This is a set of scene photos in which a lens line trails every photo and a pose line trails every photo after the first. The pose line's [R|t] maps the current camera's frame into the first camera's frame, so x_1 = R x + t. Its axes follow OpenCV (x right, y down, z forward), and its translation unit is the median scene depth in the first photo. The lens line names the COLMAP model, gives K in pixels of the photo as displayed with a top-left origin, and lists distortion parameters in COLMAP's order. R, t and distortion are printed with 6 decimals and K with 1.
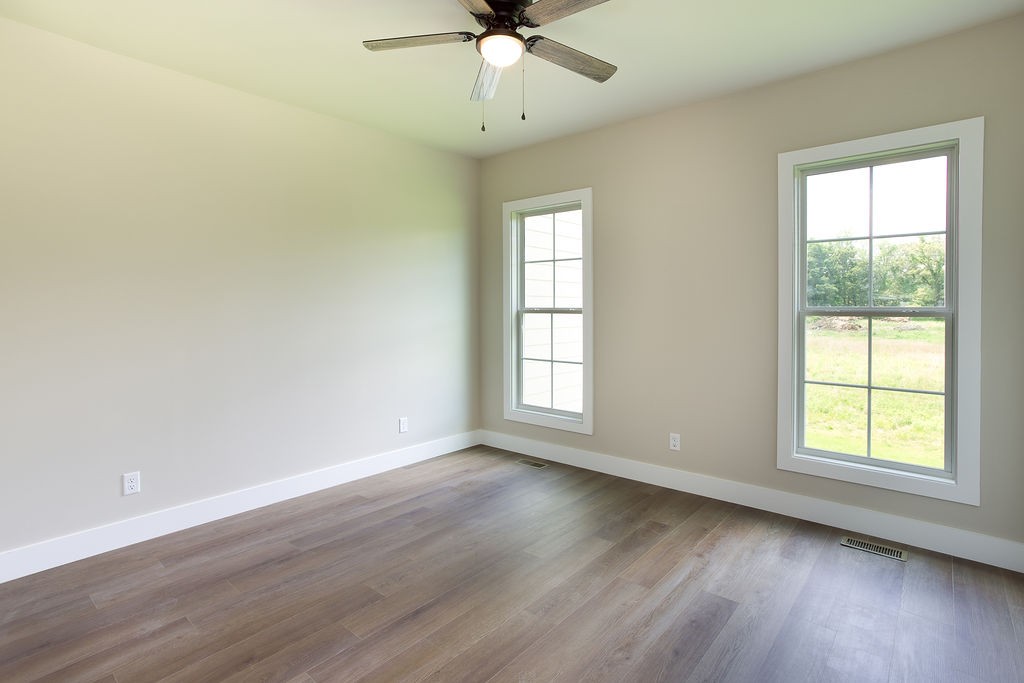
lens RADIAL K [[506.3, 0, 511.2], [0, 506.3, 313.5], [0, 0, 1]] dist [-0.036079, 0.028190]
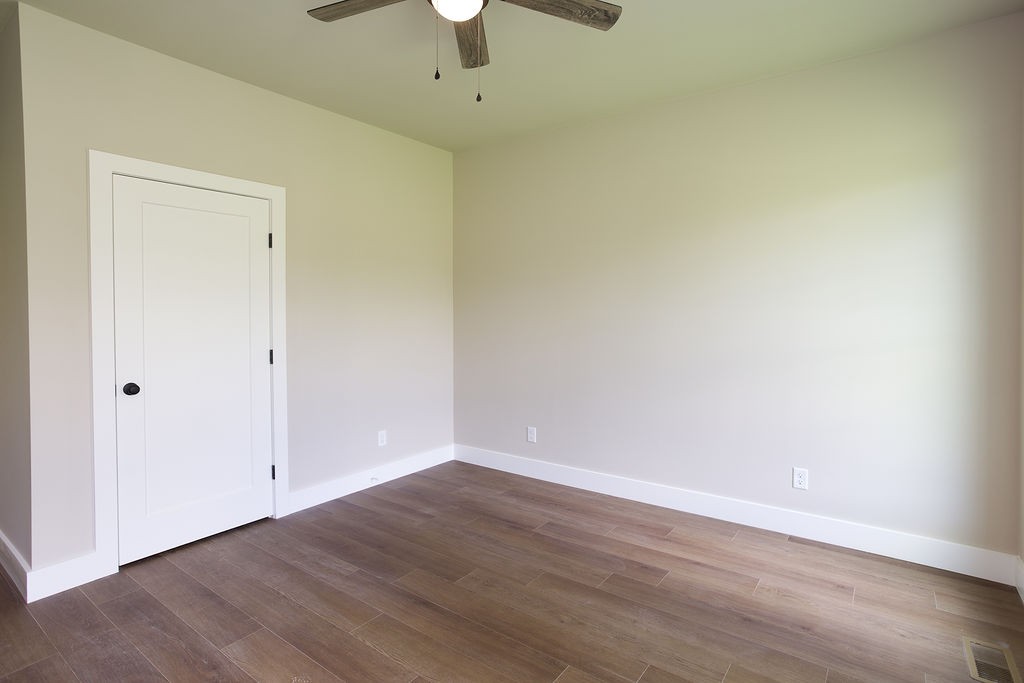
lens RADIAL K [[515.0, 0, 510.1], [0, 515.0, 320.2], [0, 0, 1]] dist [-0.037381, 0.030659]
pose [[0.087892, 0.020618, -0.995917, 0.652613], [-0.008192, 0.999767, 0.019974, -0.002082], [0.996096, 0.006403, 0.088041, 0.824757]]
